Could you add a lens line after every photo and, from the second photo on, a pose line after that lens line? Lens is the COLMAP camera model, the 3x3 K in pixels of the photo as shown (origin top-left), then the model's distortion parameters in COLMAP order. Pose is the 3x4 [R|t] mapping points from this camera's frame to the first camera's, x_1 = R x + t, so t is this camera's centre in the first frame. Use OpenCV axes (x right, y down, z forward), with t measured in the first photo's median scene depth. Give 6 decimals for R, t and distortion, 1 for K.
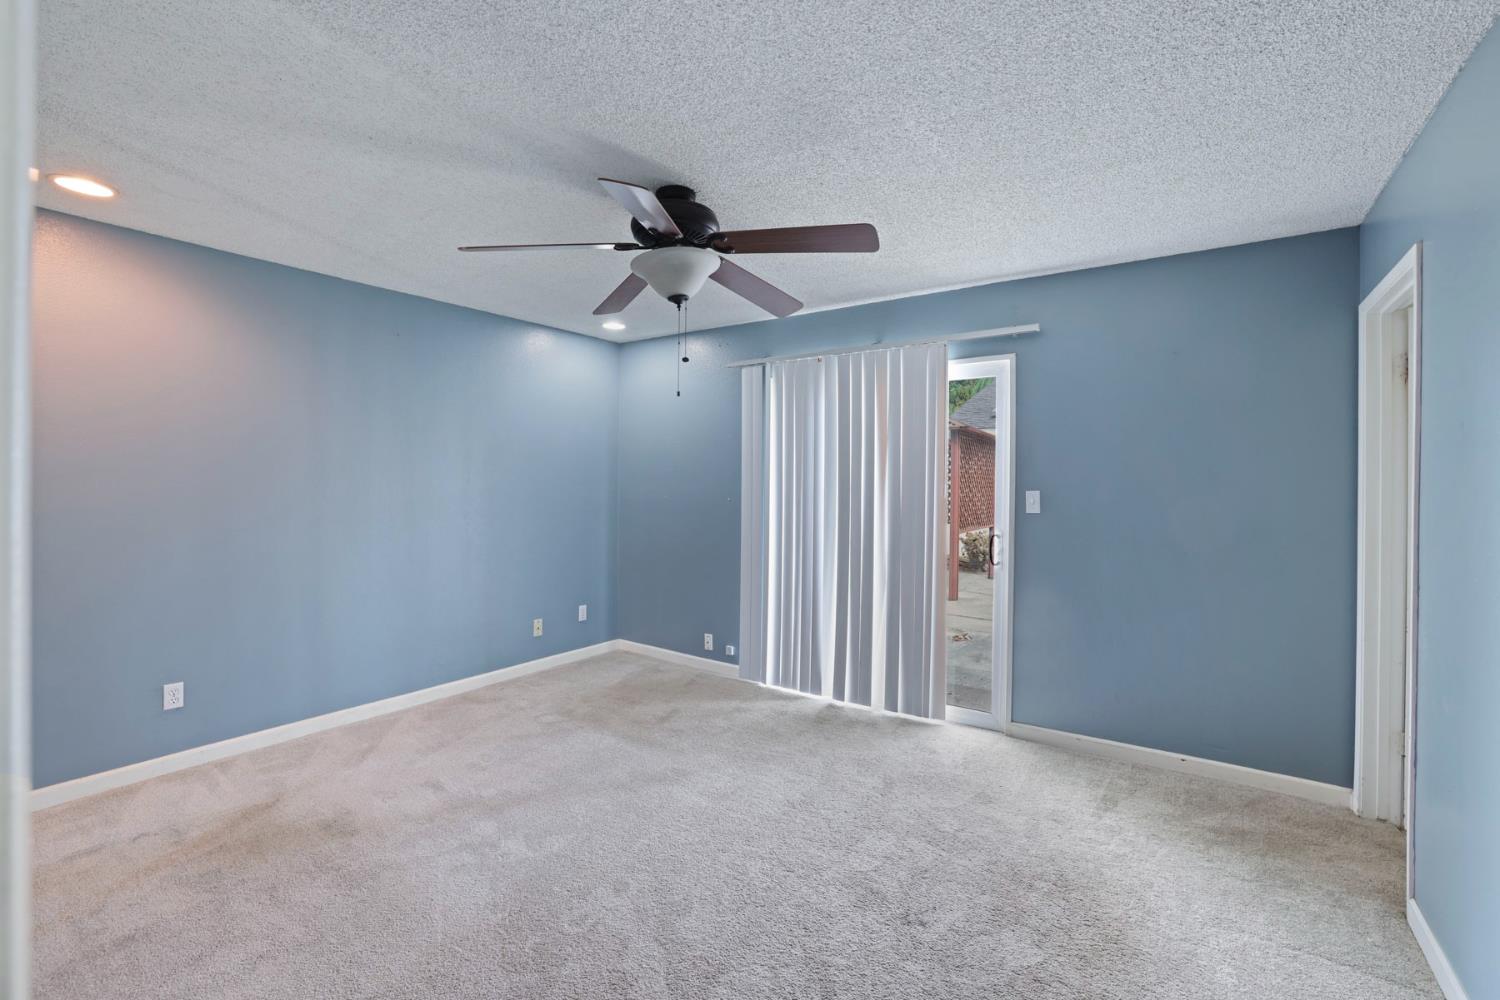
lens RADIAL K [[648.0, 0, 743.4], [0, 648.0, 491.7], [0, 0, 1]] dist [-0.047644, 0.017793]
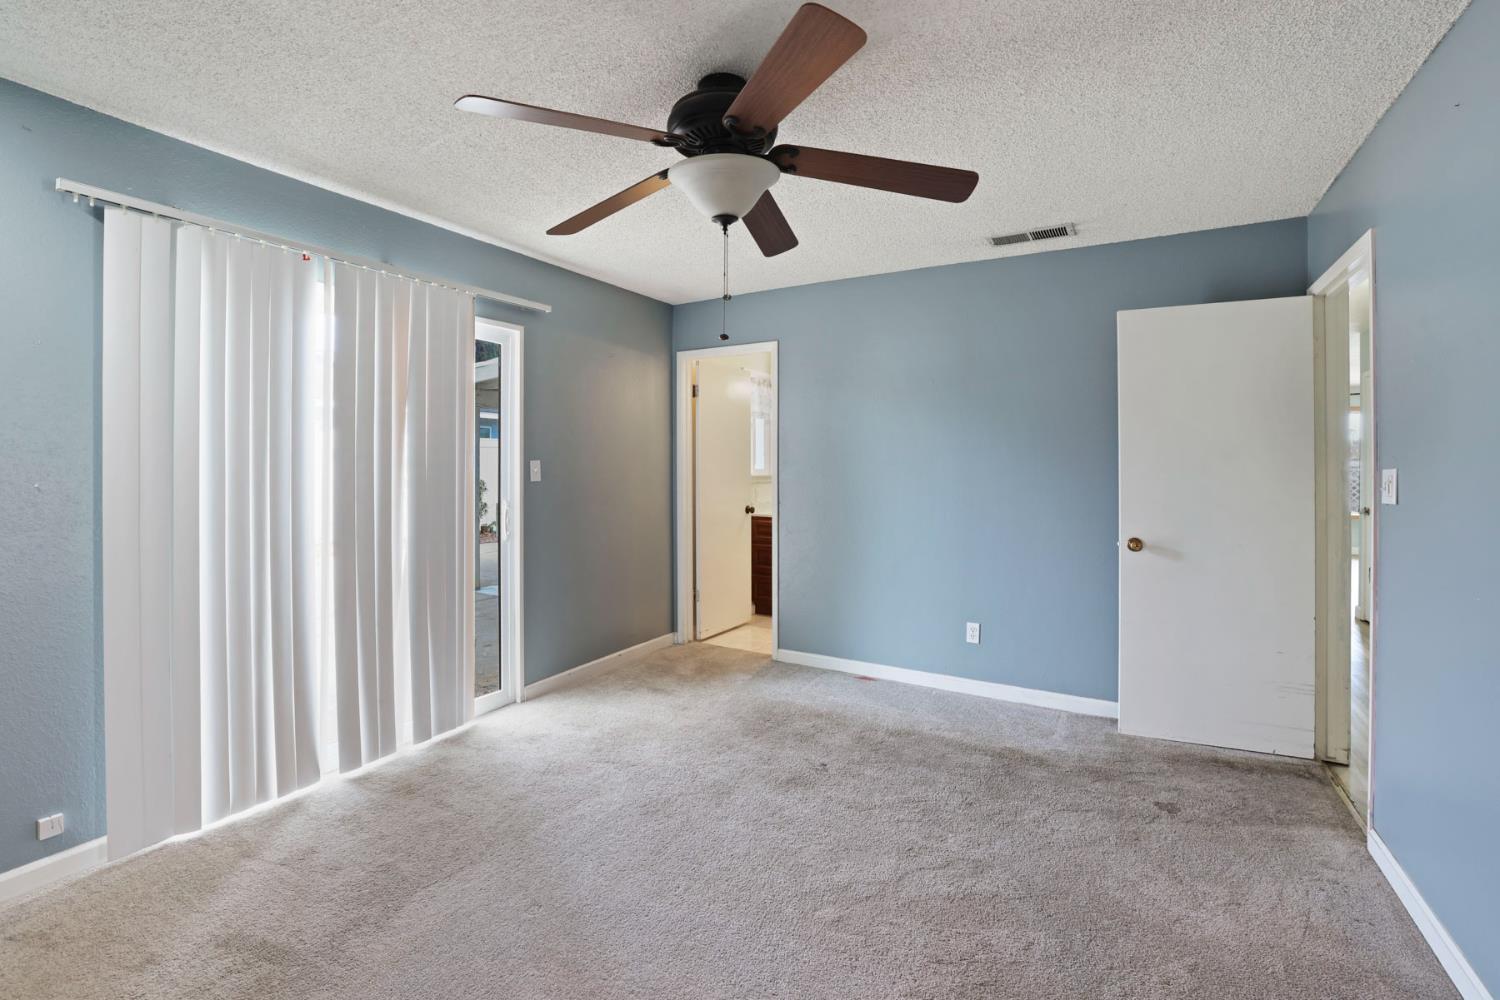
lens RADIAL K [[648.0, 0, 743.4], [0, 648.0, 491.7], [0, 0, 1]] dist [-0.047644, 0.017793]
pose [[-0.074077, -0.049123, 0.996042, -0.621656], [0.012727, 0.998658, 0.050198, -0.000666], [-0.997171, 0.016395, -0.073352, 0.721630]]
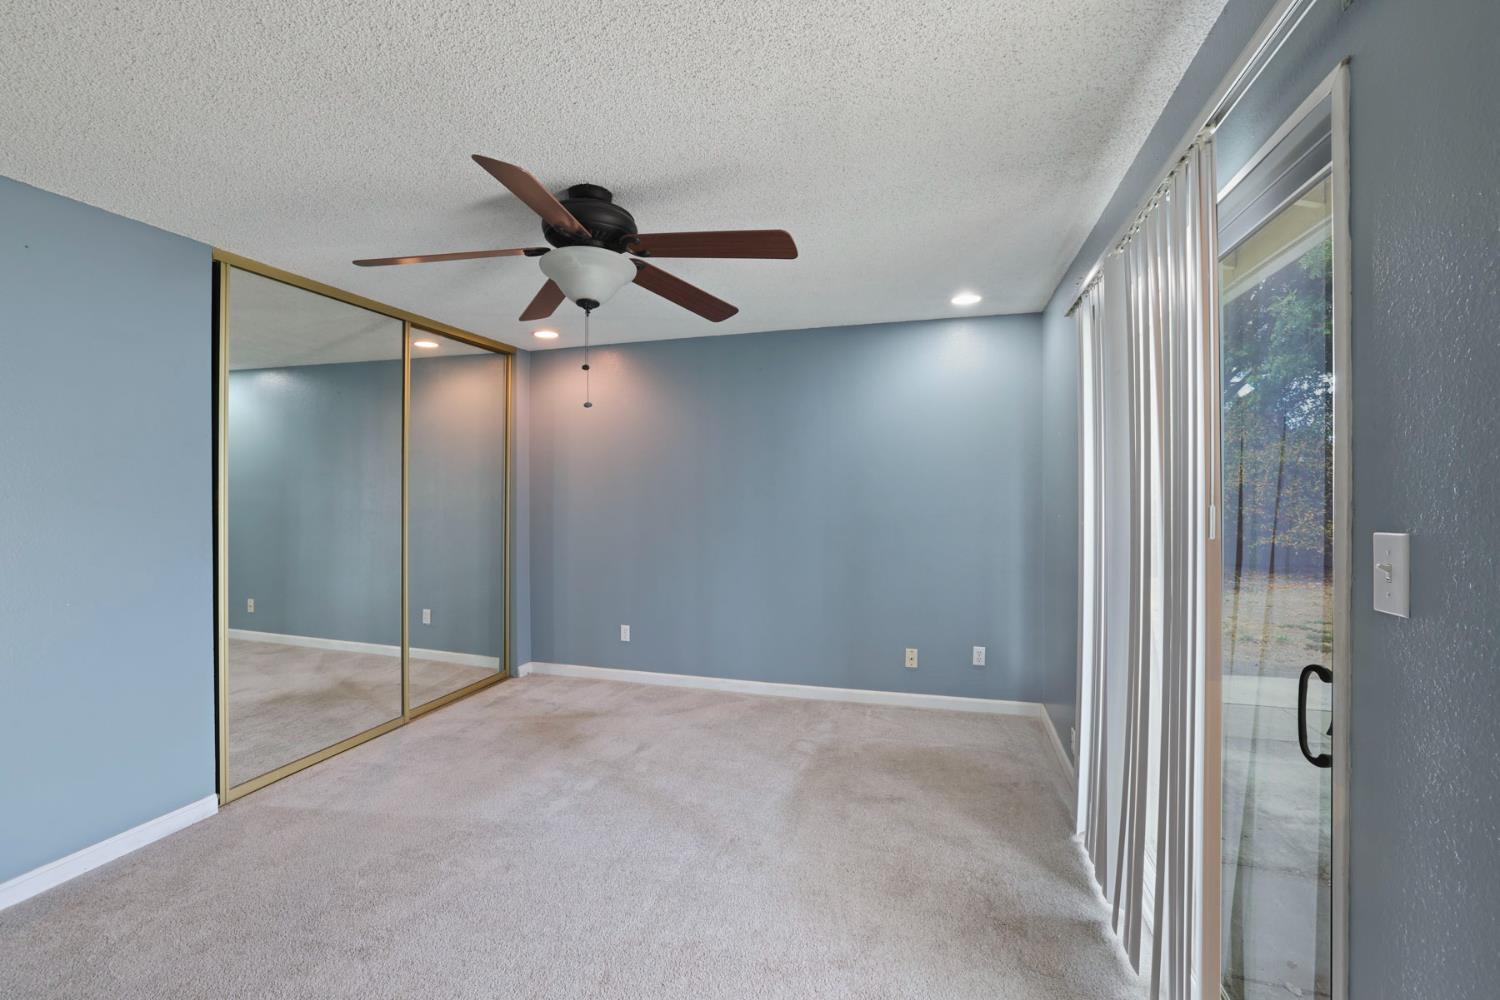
lens RADIAL K [[648.0, 0, 743.4], [0, 648.0, 491.7], [0, 0, 1]] dist [-0.047644, 0.017793]
pose [[0.307785, -0.009136, -0.951412, 0.607268], [-0.005627, 0.999919, -0.011422, -0.012920], [0.951439, 0.008870, 0.307708, 0.645807]]
